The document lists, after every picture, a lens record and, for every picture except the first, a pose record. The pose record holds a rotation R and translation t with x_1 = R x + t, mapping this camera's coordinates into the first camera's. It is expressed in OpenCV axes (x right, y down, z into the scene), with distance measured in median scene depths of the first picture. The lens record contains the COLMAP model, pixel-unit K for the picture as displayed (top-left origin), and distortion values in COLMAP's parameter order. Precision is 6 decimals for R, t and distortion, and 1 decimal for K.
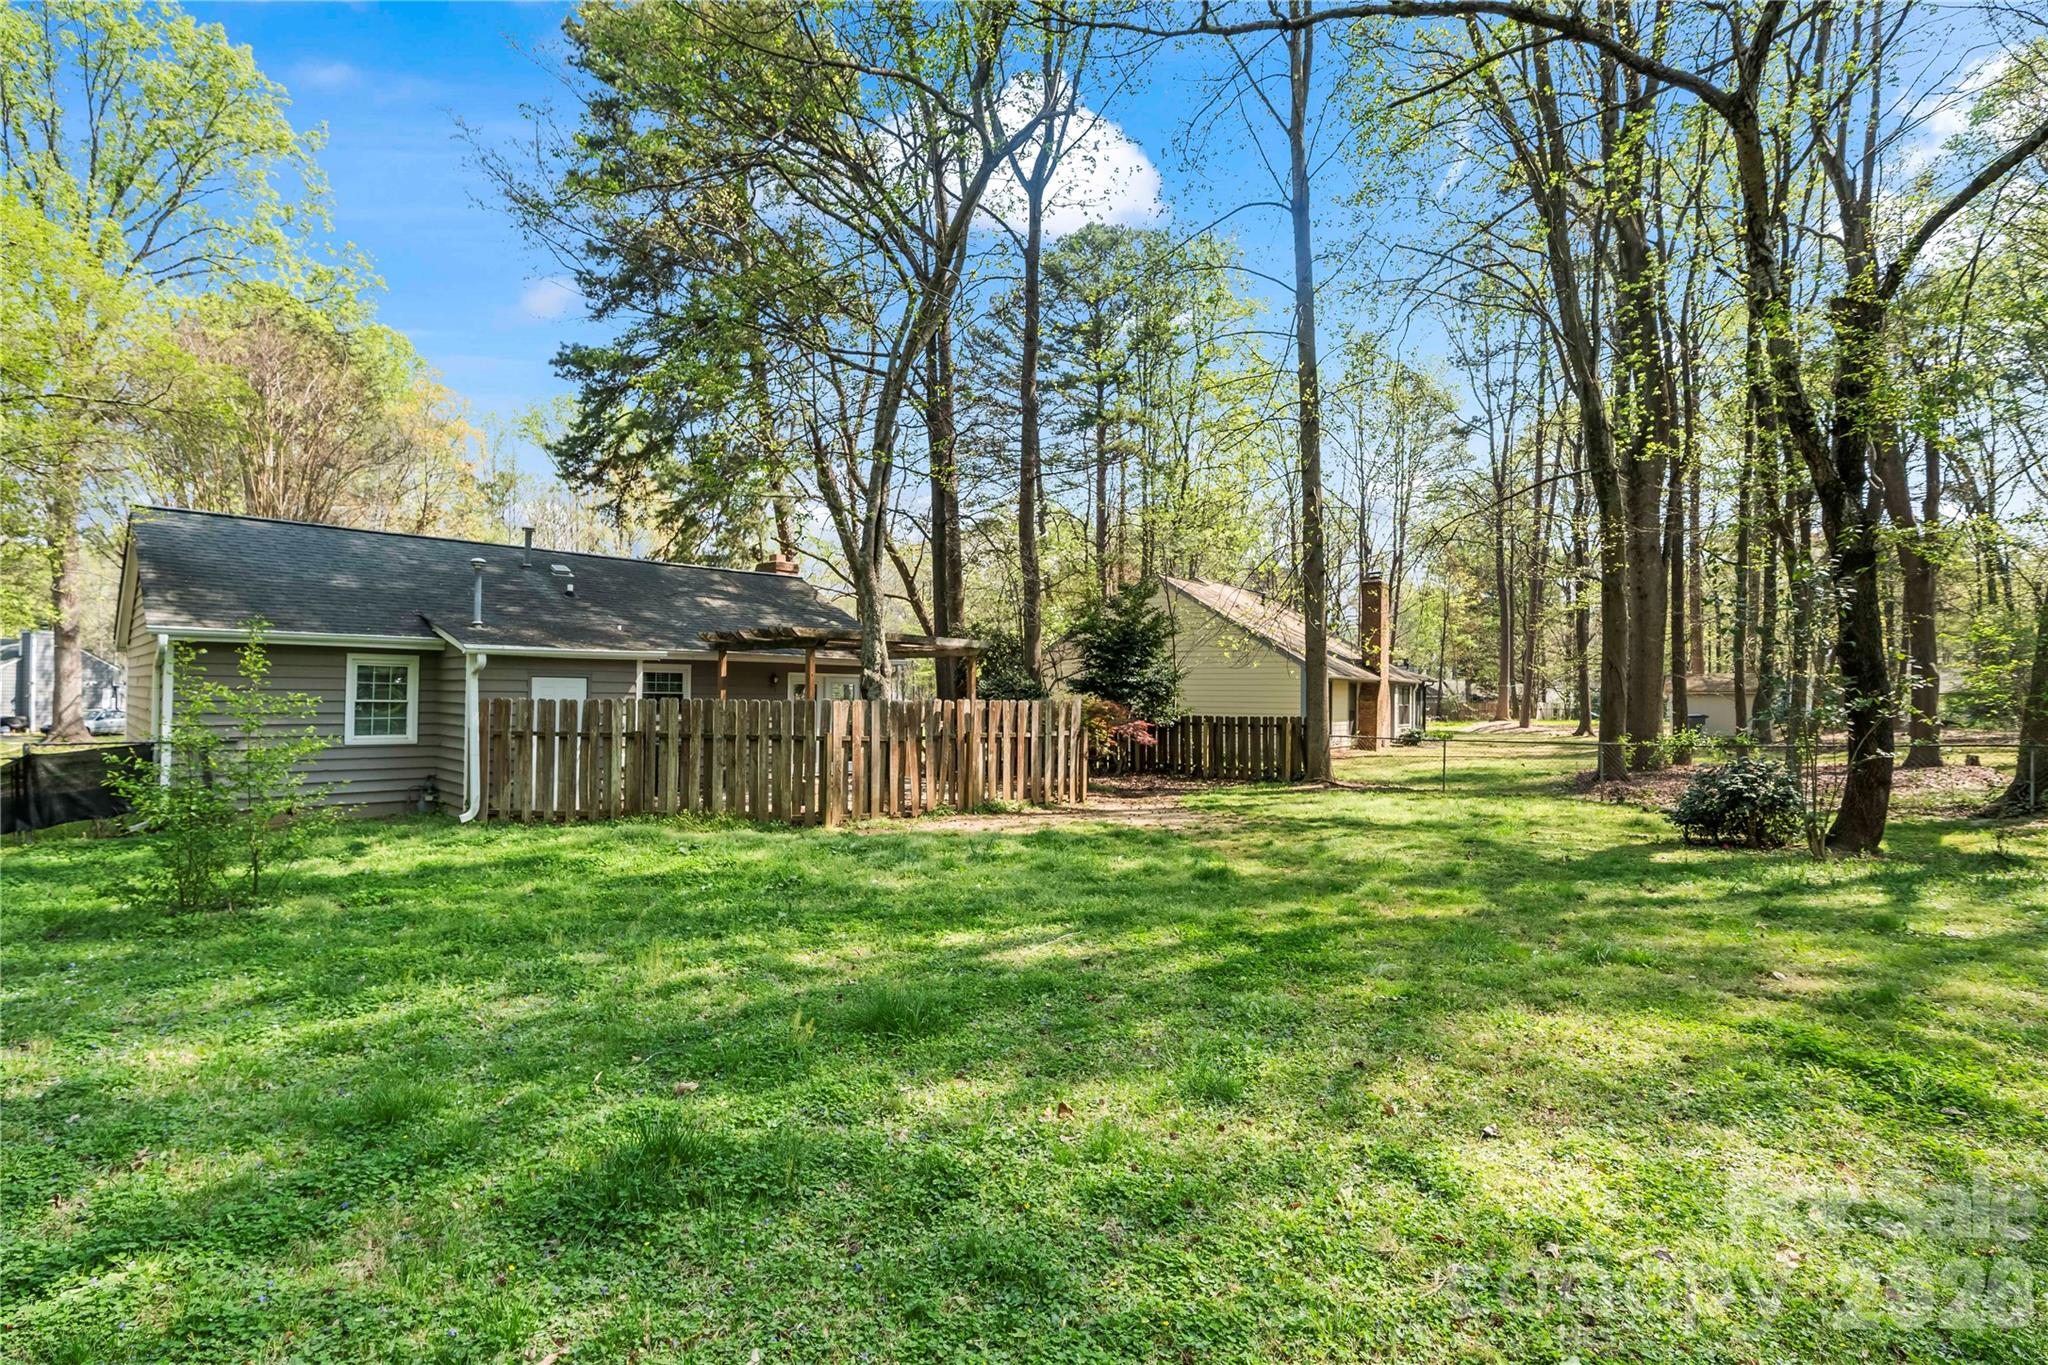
lens RADIAL K [[985.1, 0, 1028.5], [0, 985.1, 694.0], [0, 0, 1]] dist [0.001940, 0.000306]
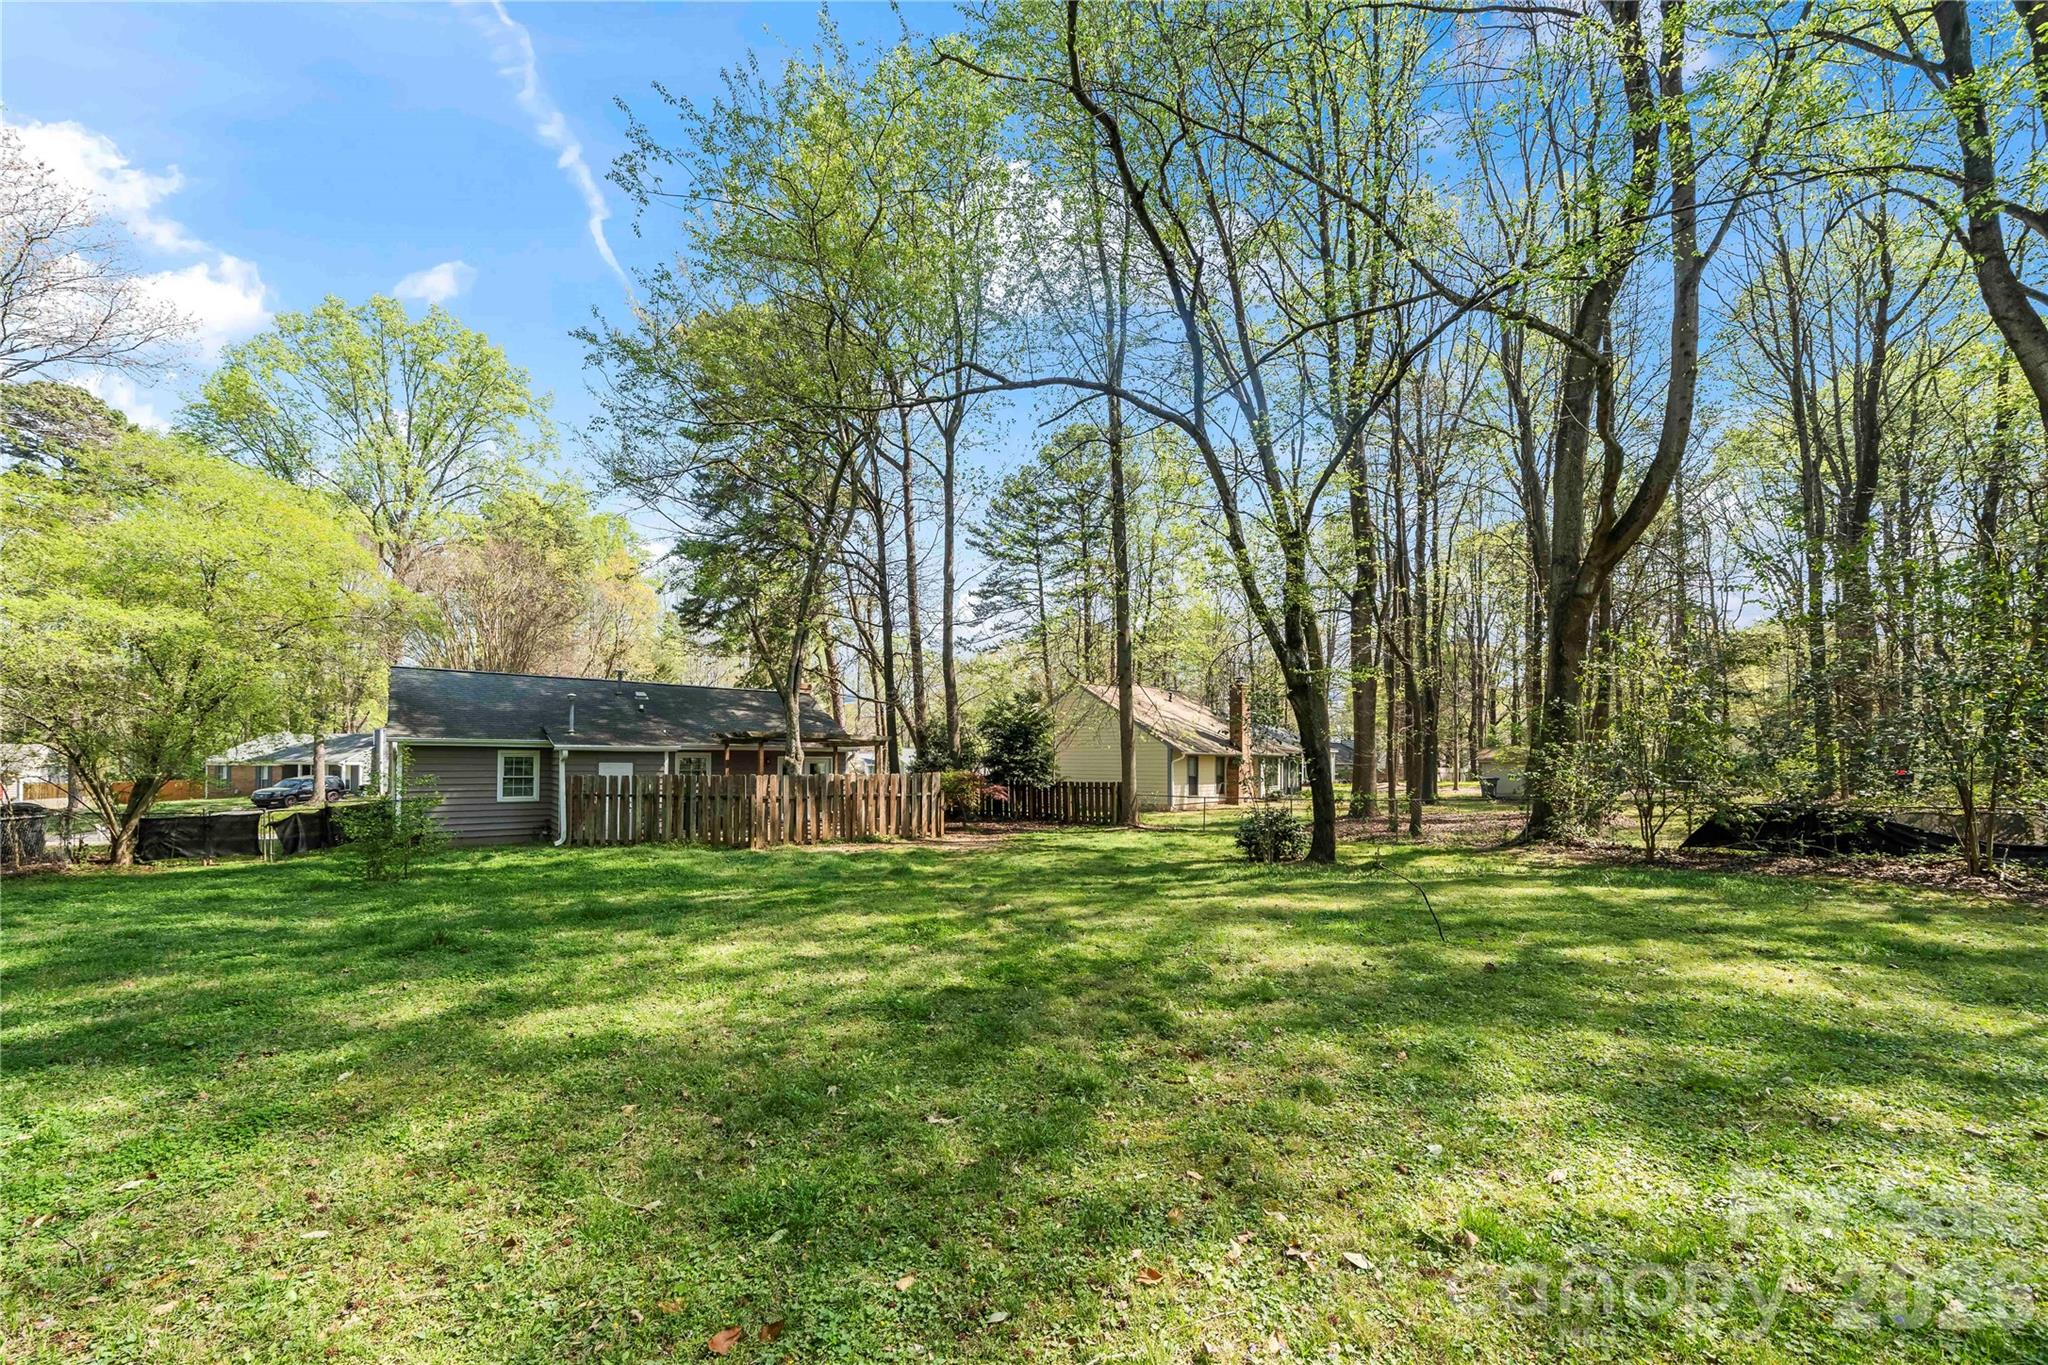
lens RADIAL K [[765.7, 0, 1024.7], [0, 765.7, 760.6], [0, 0, 1]] dist [-0.000171, 0.000097]
pose [[0.994303, -0.009088, -0.106204, 0.345889], [0.008727, 0.999954, -0.003868, -0.007946], [0.106235, 0.002919, 0.994337, -0.231304]]
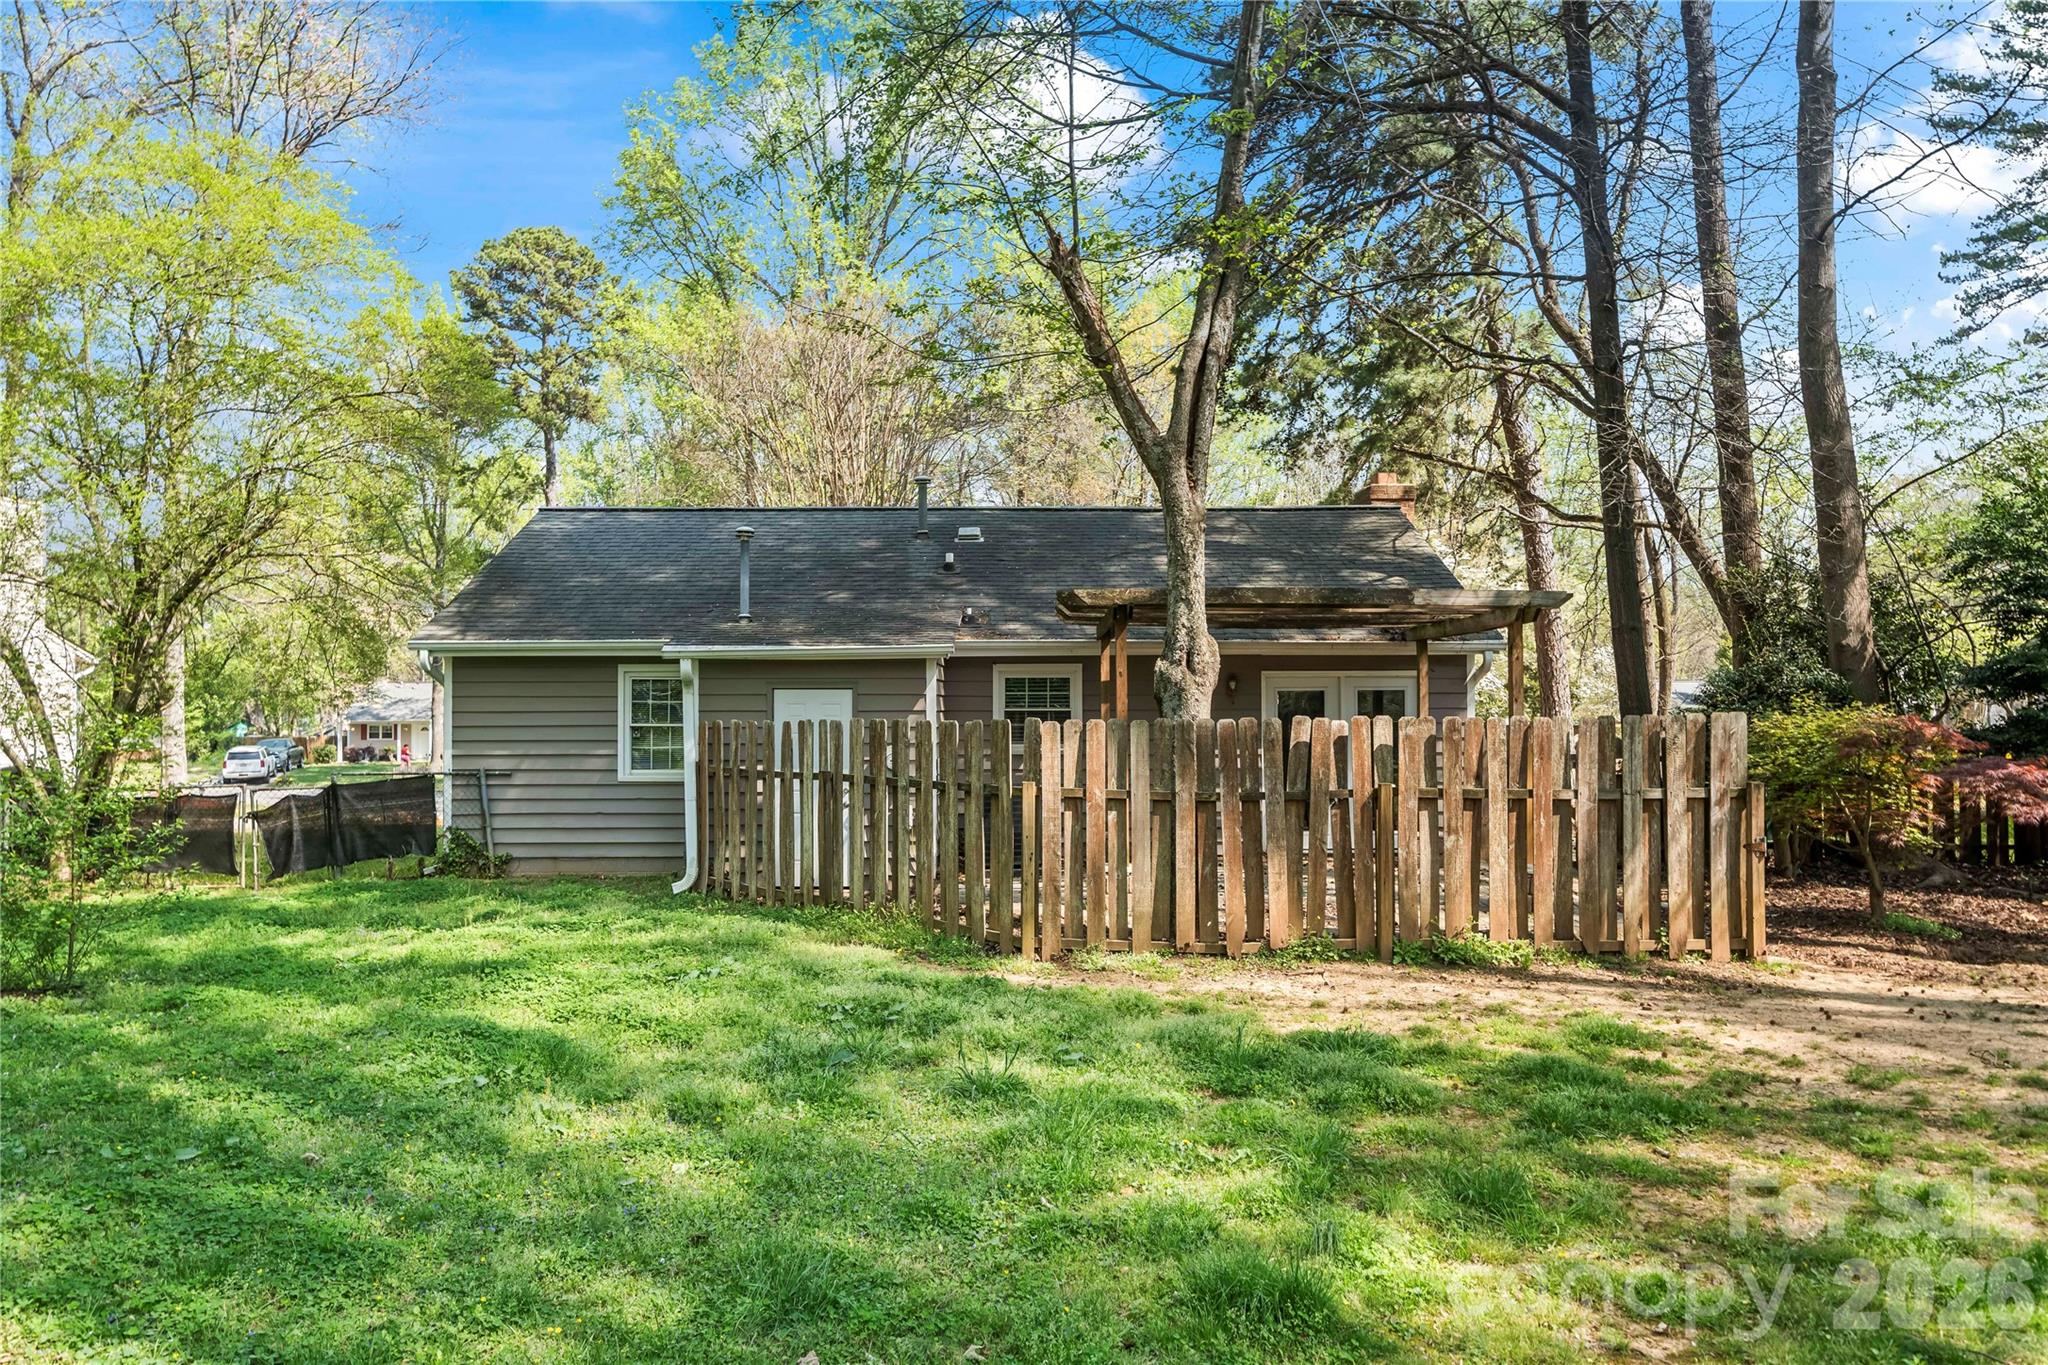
lens RADIAL K [[1390.3, 0, 990.7], [0, 1390.3, 669.5], [0, 0, 1]] dist [-0.001671, -0.000904]
pose [[0.695858, -0.034269, -0.717362, 0.273710], [0.012472, 0.999287, -0.035638, 0.005032], [0.718071, 0.015853, 0.695789, 0.390652]]
